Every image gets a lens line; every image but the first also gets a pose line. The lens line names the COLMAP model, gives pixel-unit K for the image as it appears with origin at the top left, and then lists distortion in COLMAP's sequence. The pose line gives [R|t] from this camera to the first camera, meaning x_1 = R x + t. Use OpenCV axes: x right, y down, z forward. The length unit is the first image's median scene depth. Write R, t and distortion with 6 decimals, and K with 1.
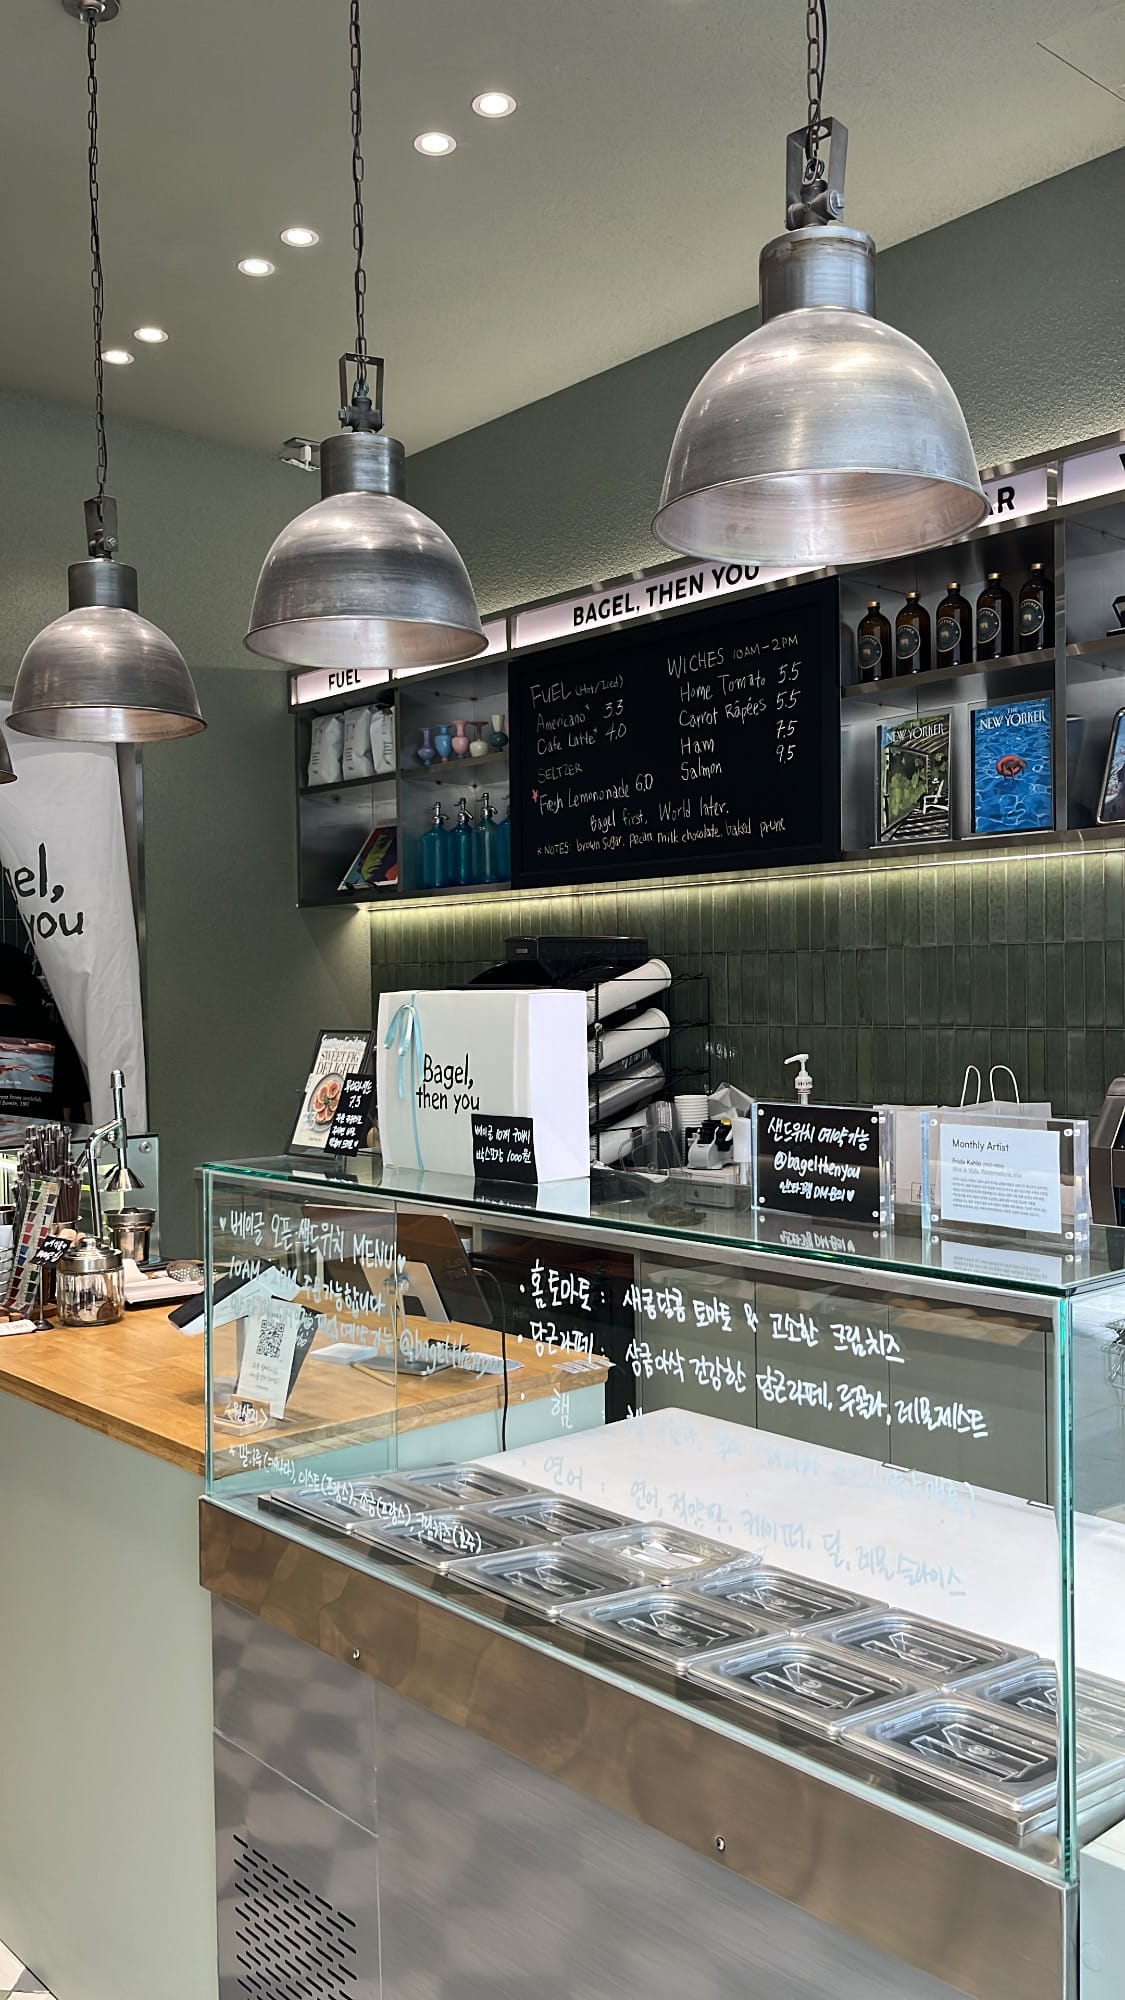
lens RADIAL K [[1617.7, 0, 562.5], [0, 1617.7, 1000.0], [0, 0, 1]] dist [0.075589, -0.110911]
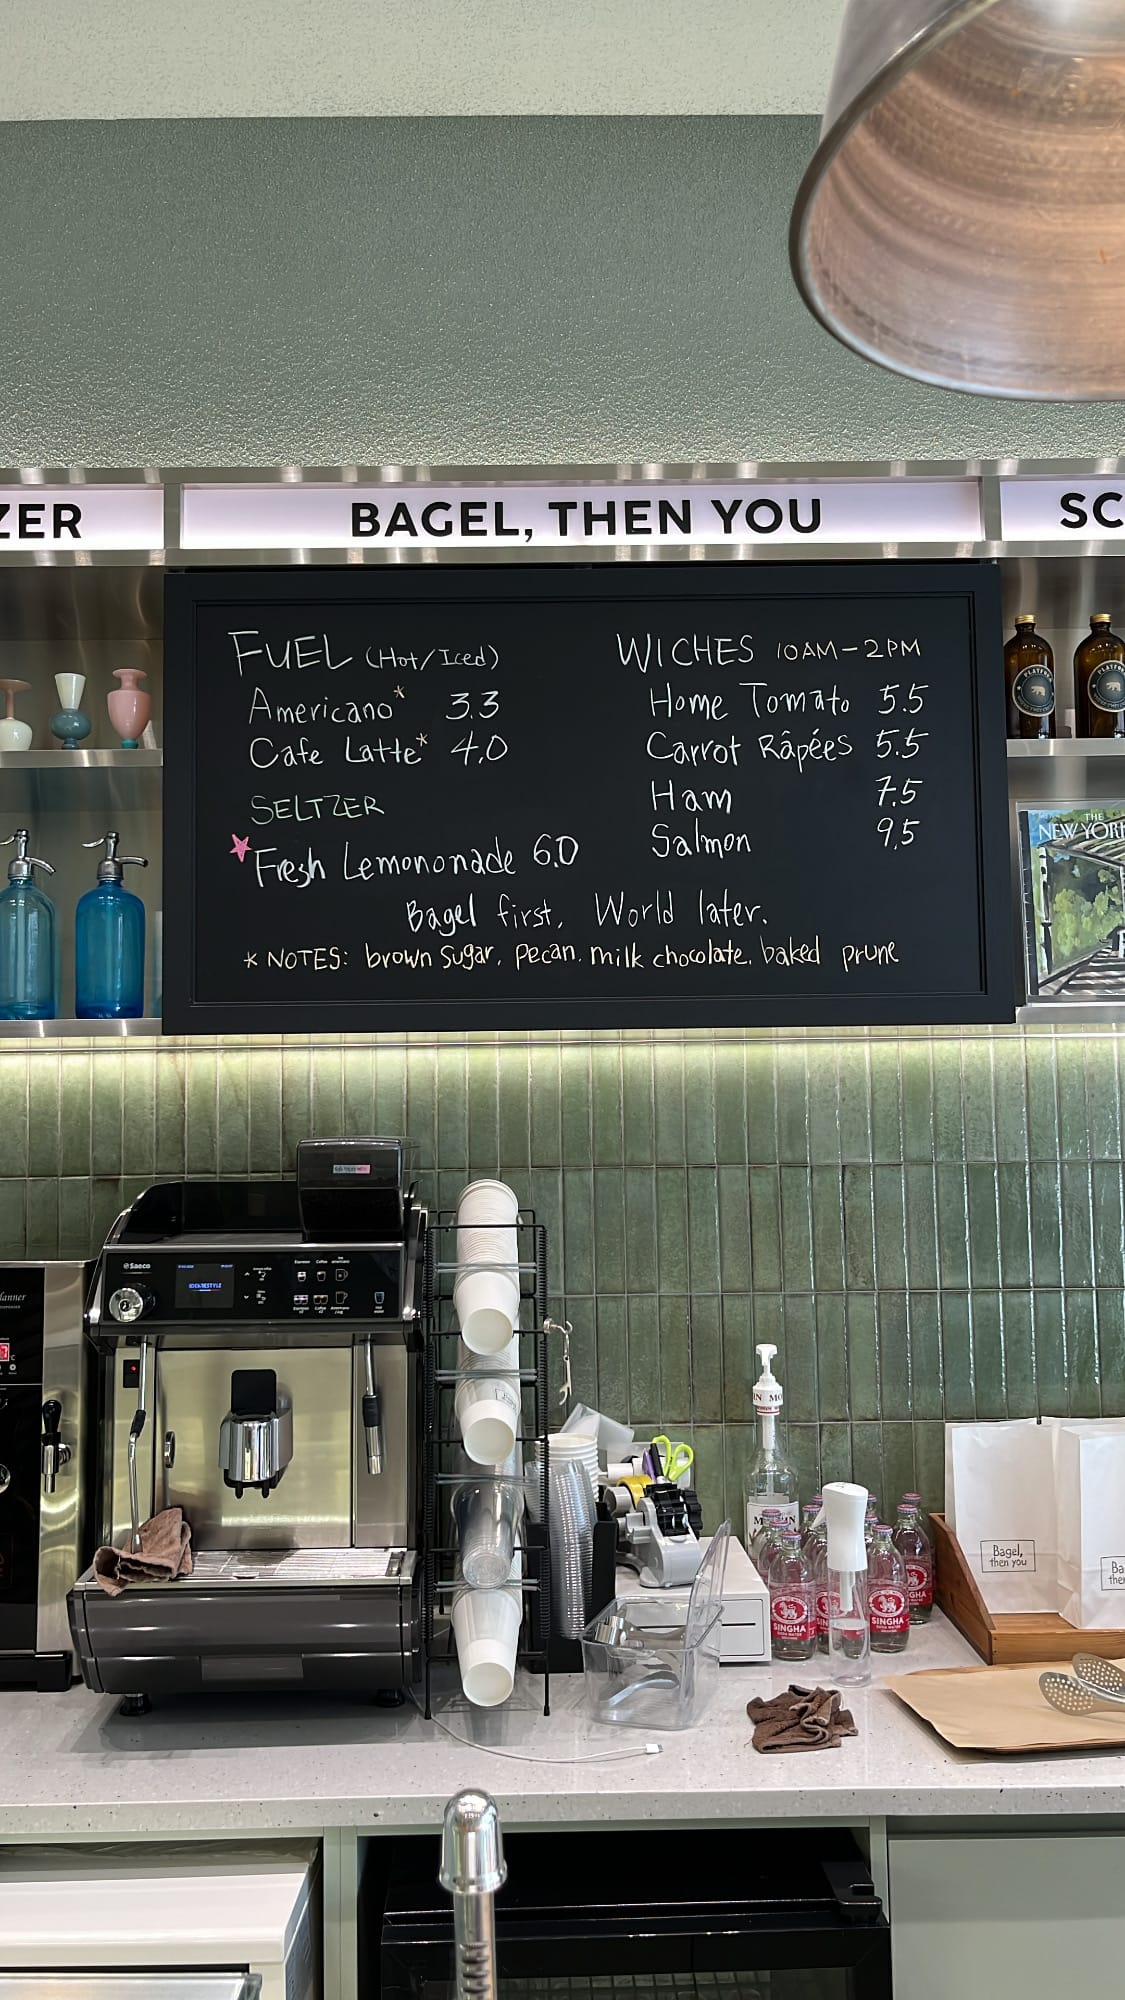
lens RADIAL K [[1617.7, 0, 562.5], [0, 1617.7, 1000.0], [0, 0, 1]] dist [0.075589, -0.110911]
pose [[0.657673, 0.072043, 0.749850, -0.342473], [0.009729, 0.994521, -0.104084, -0.029552], [-0.753240, 0.075749, 0.653369, 0.649292]]
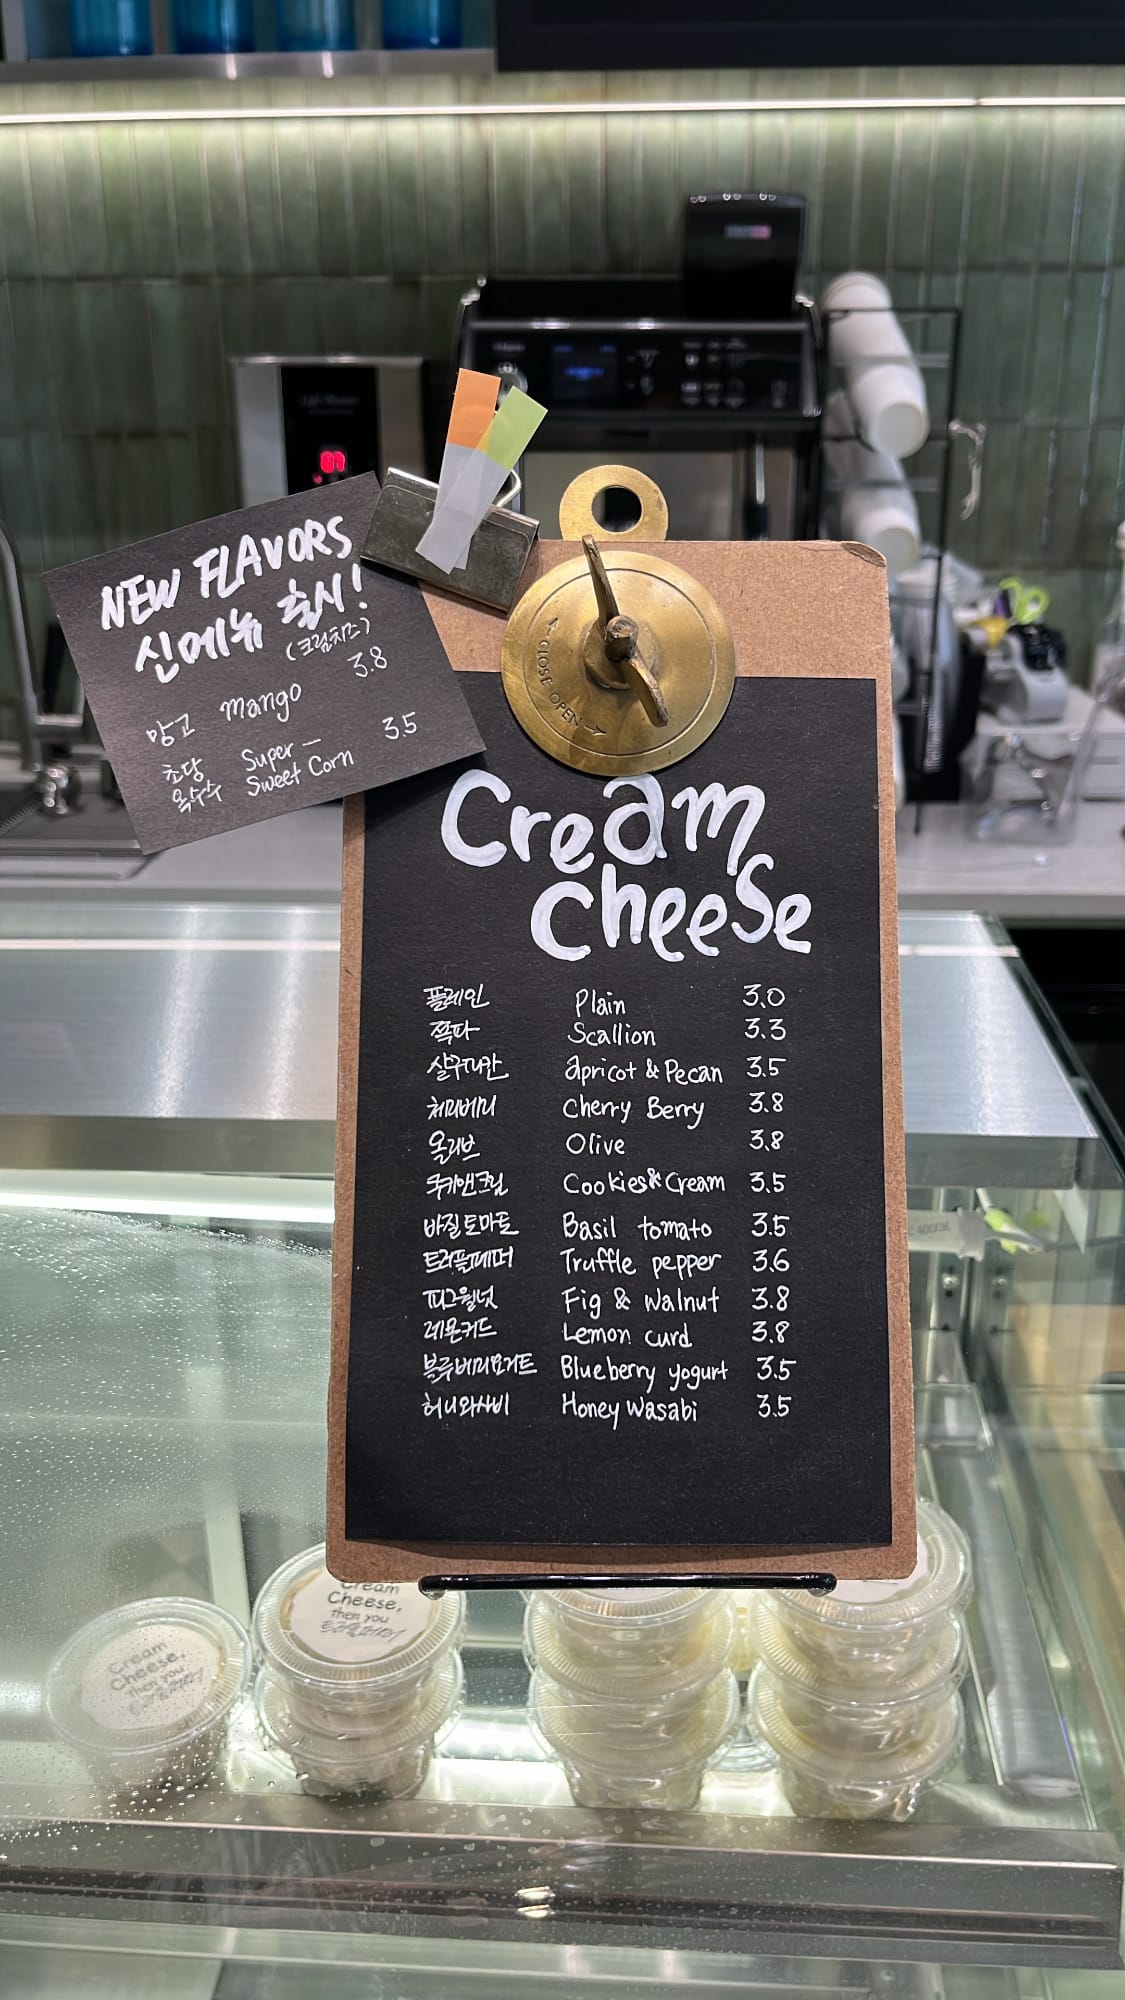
lens RADIAL K [[1617.7, 0, 562.5], [0, 1617.7, 1000.0], [0, 0, 1]] dist [0.075589, -0.110911]
pose [[0.703891, -0.240579, 0.668325, -0.376100], [0.000711, 0.941134, 0.338033, 0.012202], [-0.710307, -0.237464, 0.662627, 0.725342]]
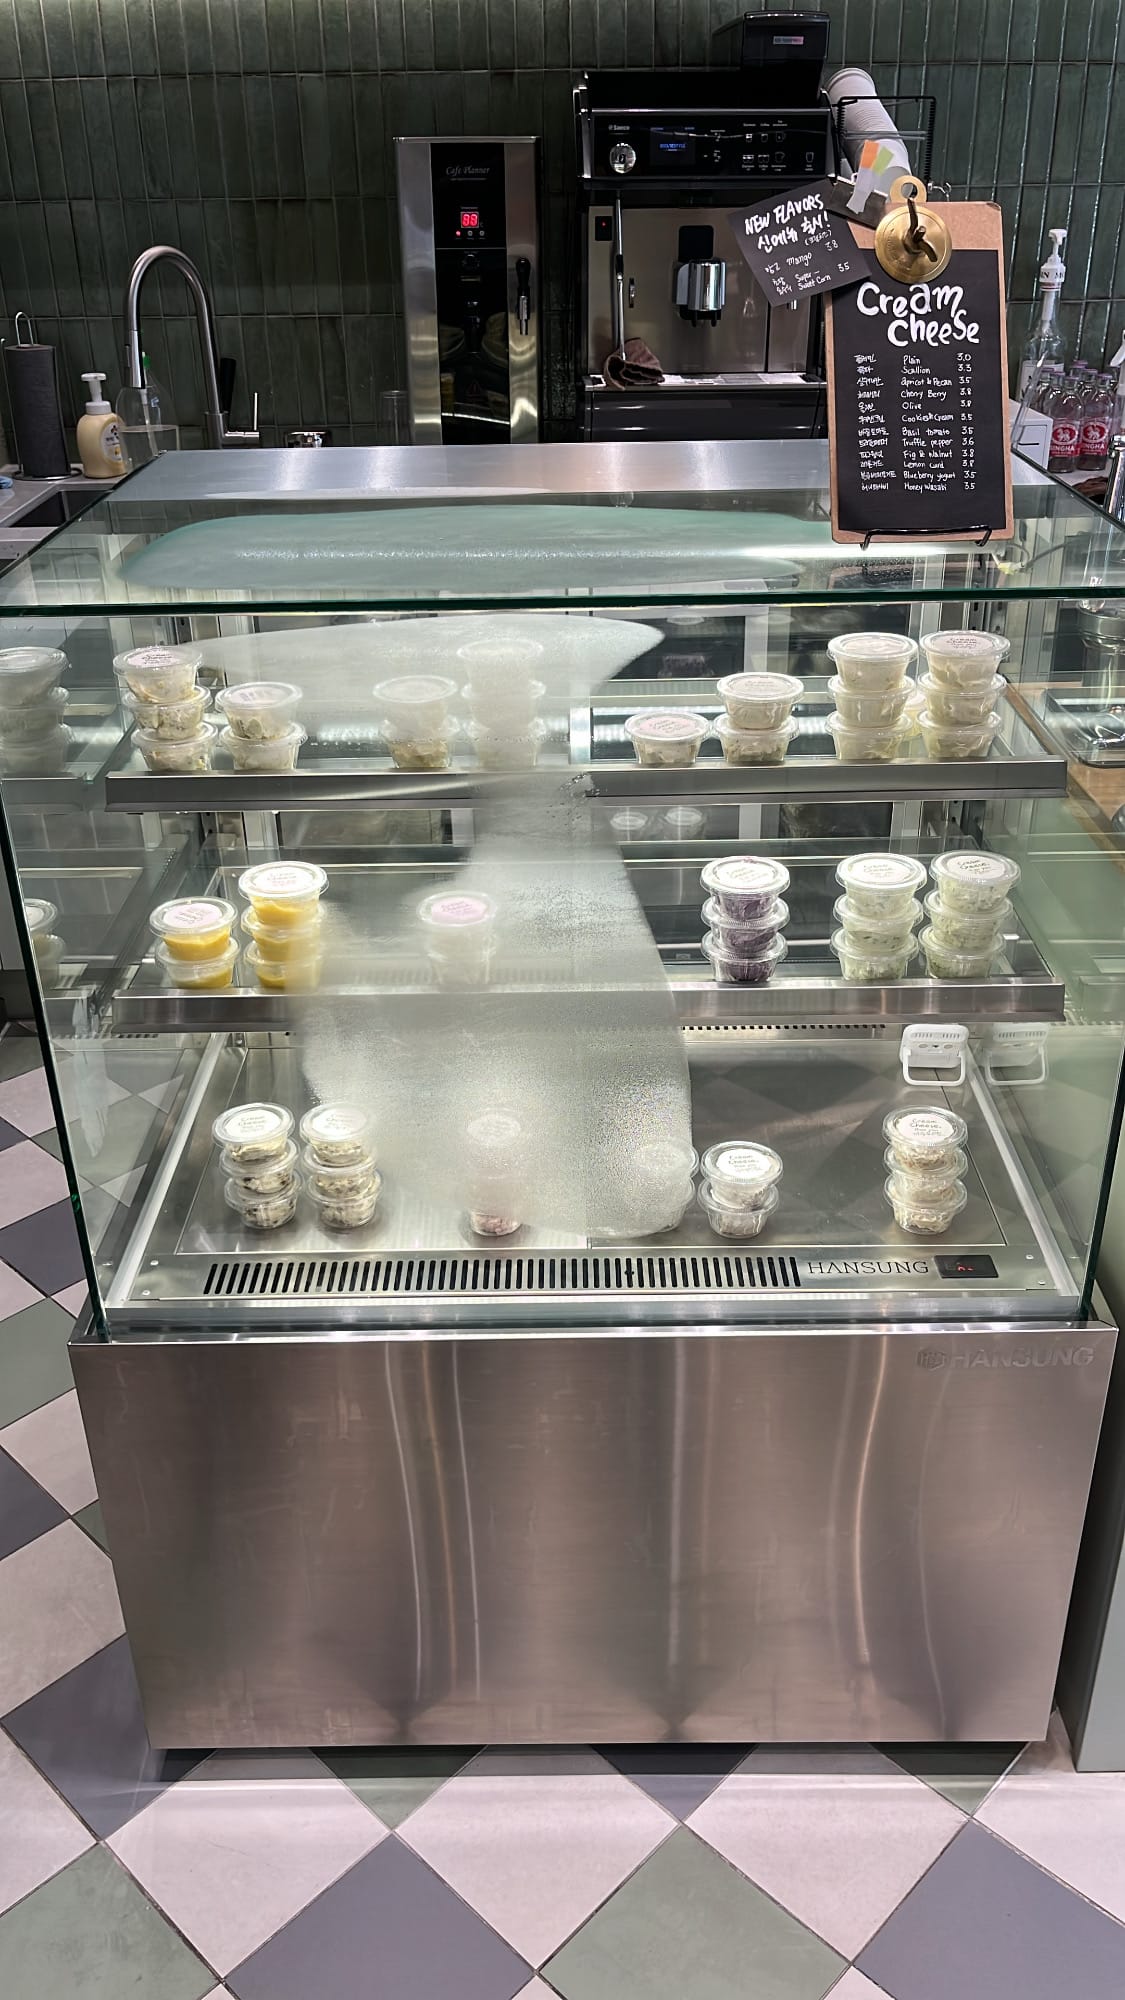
lens RADIAL K [[1600.9, 0, 559.6], [0, 1600.9, 1012.4], [0, 0, 1]] dist [0.083906, -0.114782]
pose [[0.656847, -0.343567, 0.671203, -0.578147], [0.007909, 0.893252, 0.449486, 0.017489], [-0.753983, -0.289935, 0.589447, 0.633316]]
